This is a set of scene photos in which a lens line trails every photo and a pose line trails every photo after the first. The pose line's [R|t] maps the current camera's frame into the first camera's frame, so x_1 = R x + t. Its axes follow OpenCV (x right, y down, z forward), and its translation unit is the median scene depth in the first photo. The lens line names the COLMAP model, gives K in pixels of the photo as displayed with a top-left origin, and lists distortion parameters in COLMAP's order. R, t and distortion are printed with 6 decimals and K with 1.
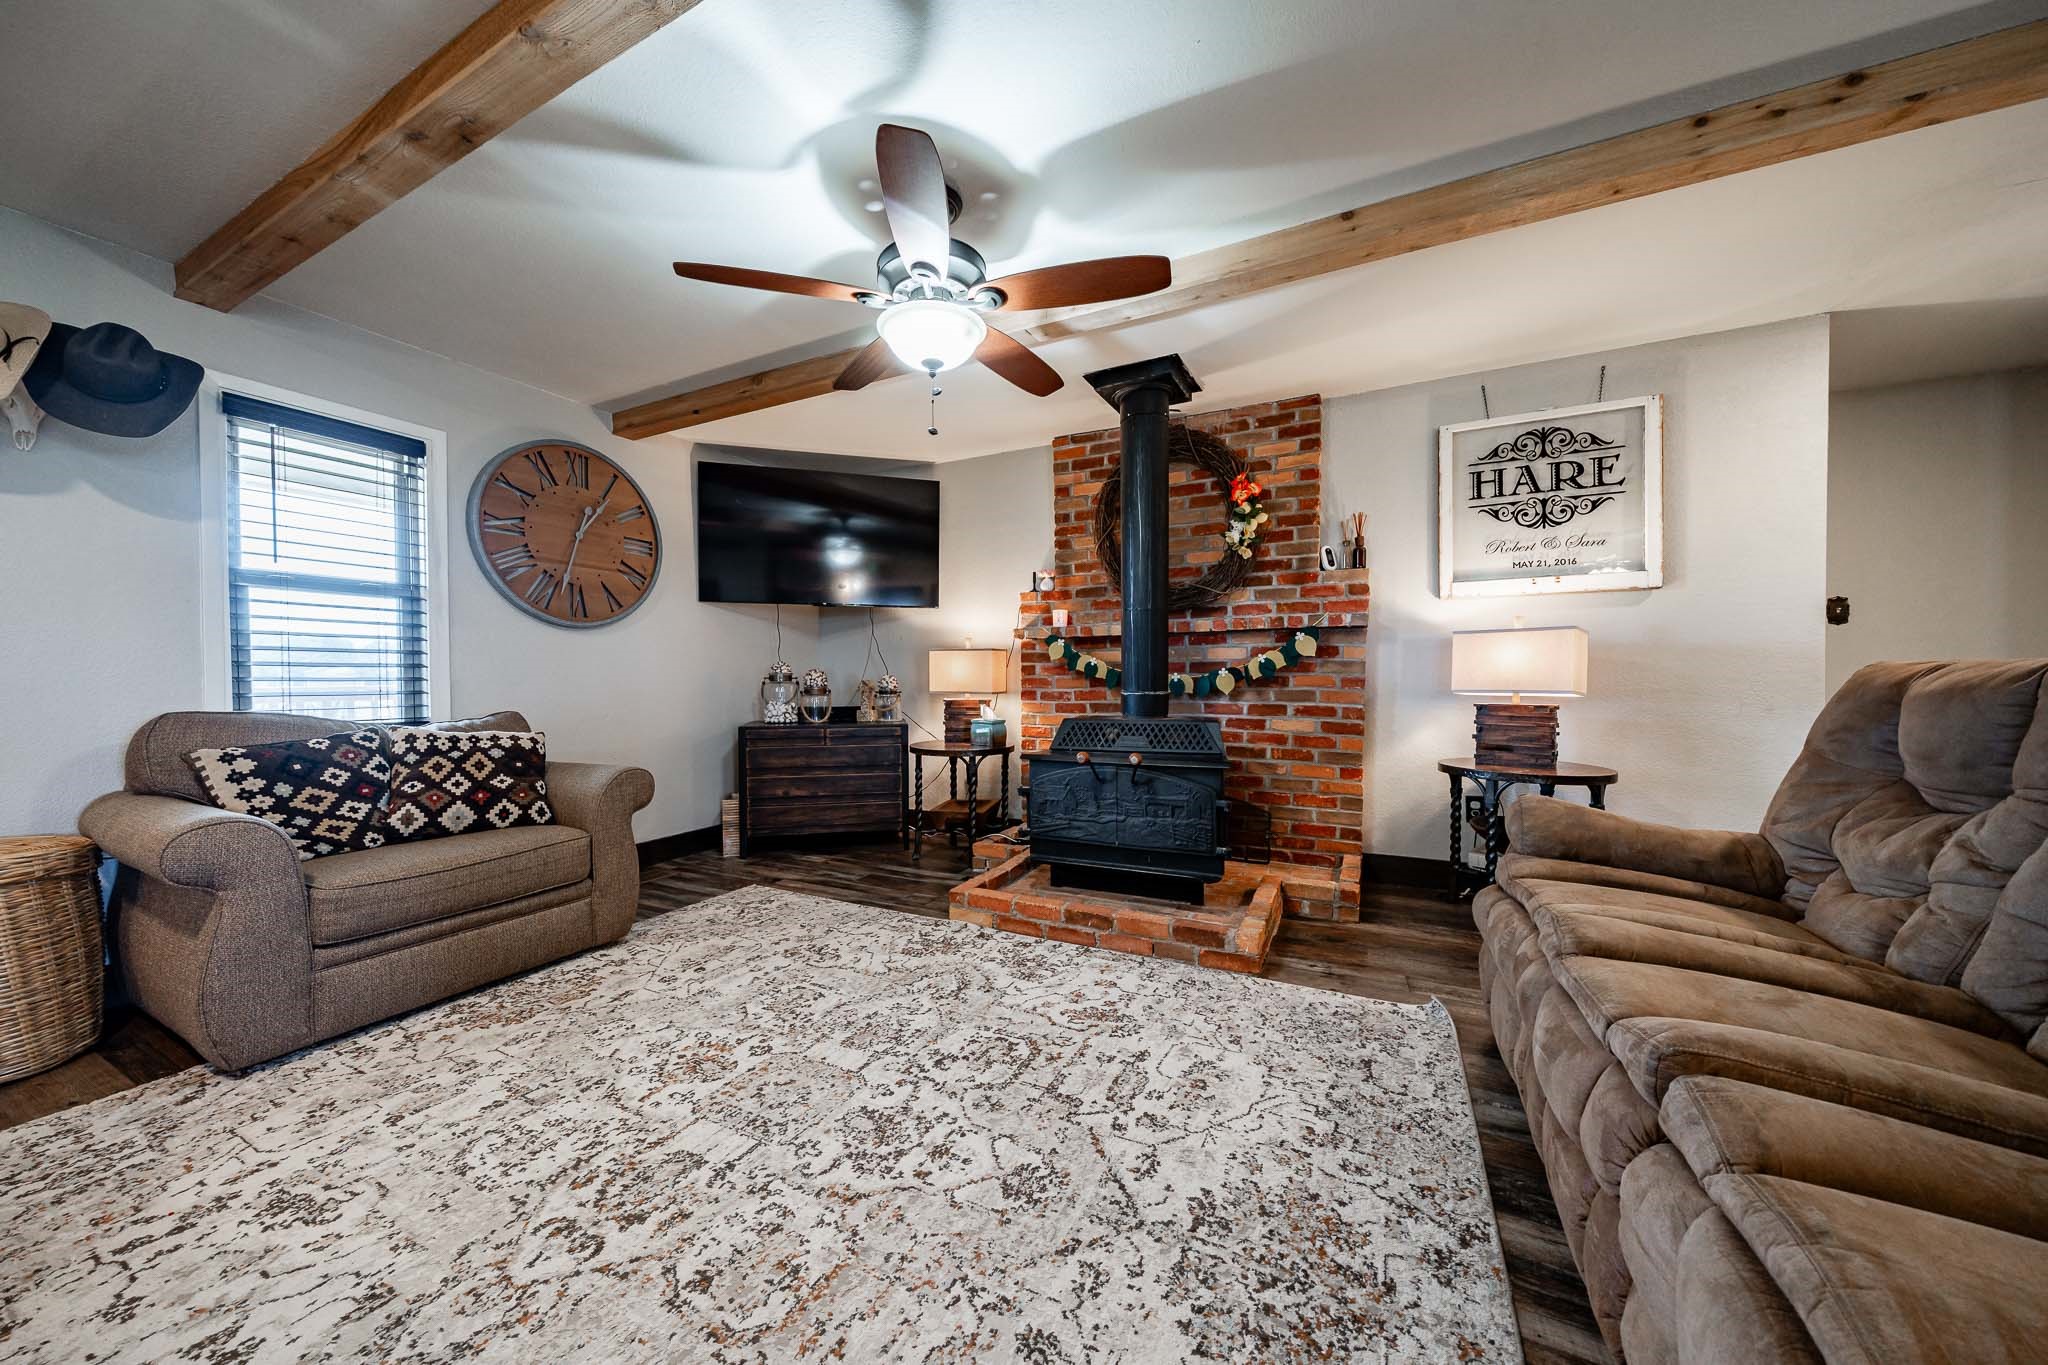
lens RADIAL K [[697.7, 0, 1021.0], [0, 697.7, 678.7], [0, 0, 1]] dist [-0.002975, 0.000169]
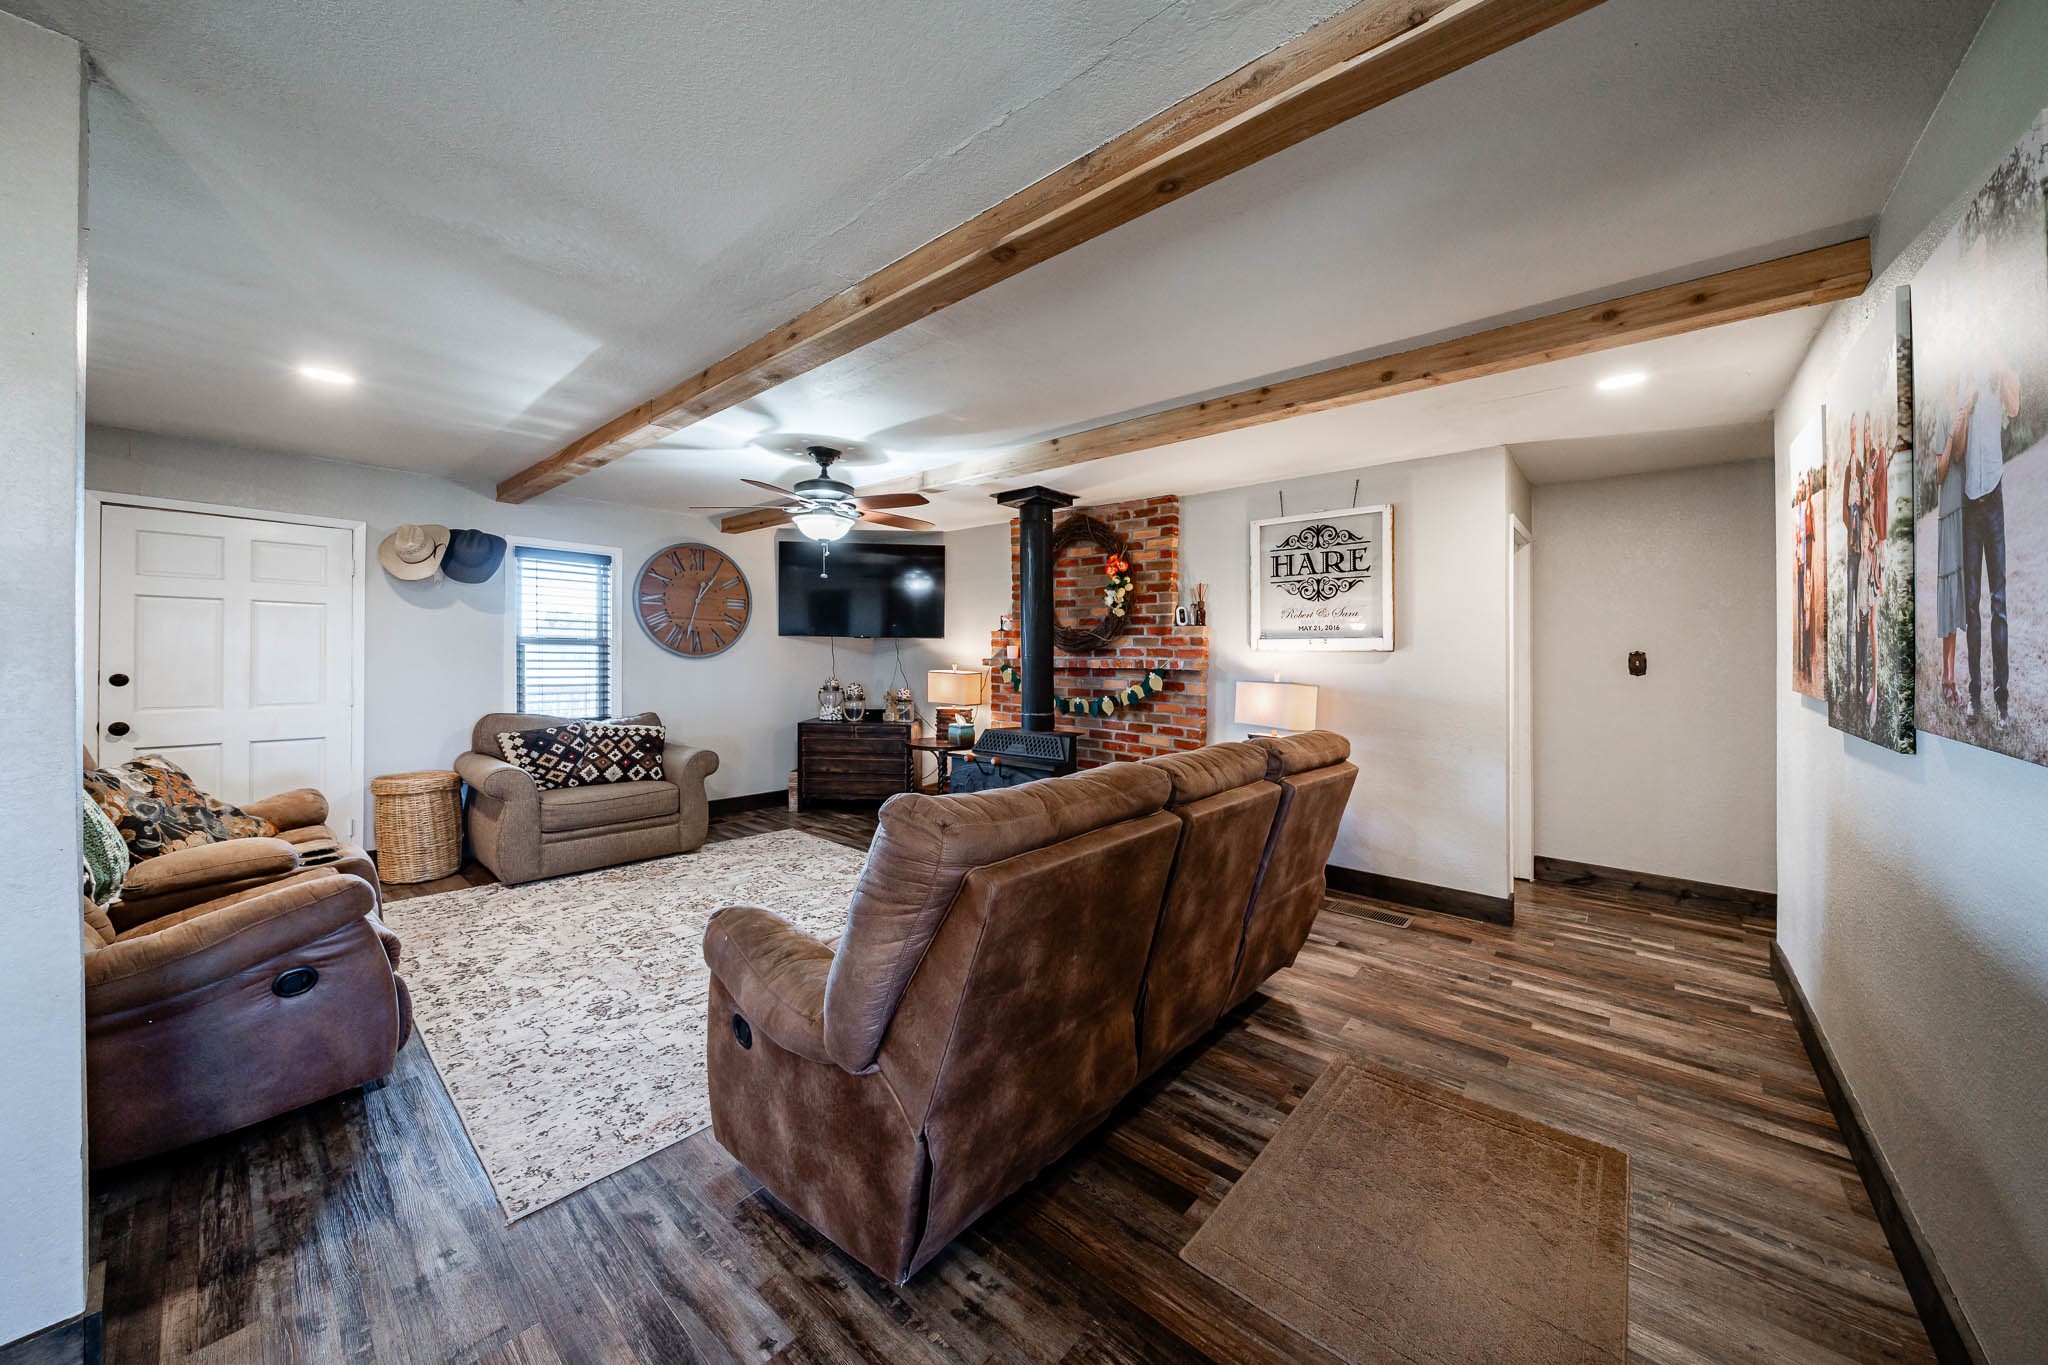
lens RADIAL K [[712.9, 0, 1026.8], [0, 712.9, 656.6], [0, 0, 1]] dist [0.000278, 0.000012]
pose [[0.969122, 0.018055, -0.245921, 0.577127], [-0.018997, 0.999818, -0.001460, -0.104152], [0.245850, 0.006087, 0.969289, -0.455582]]
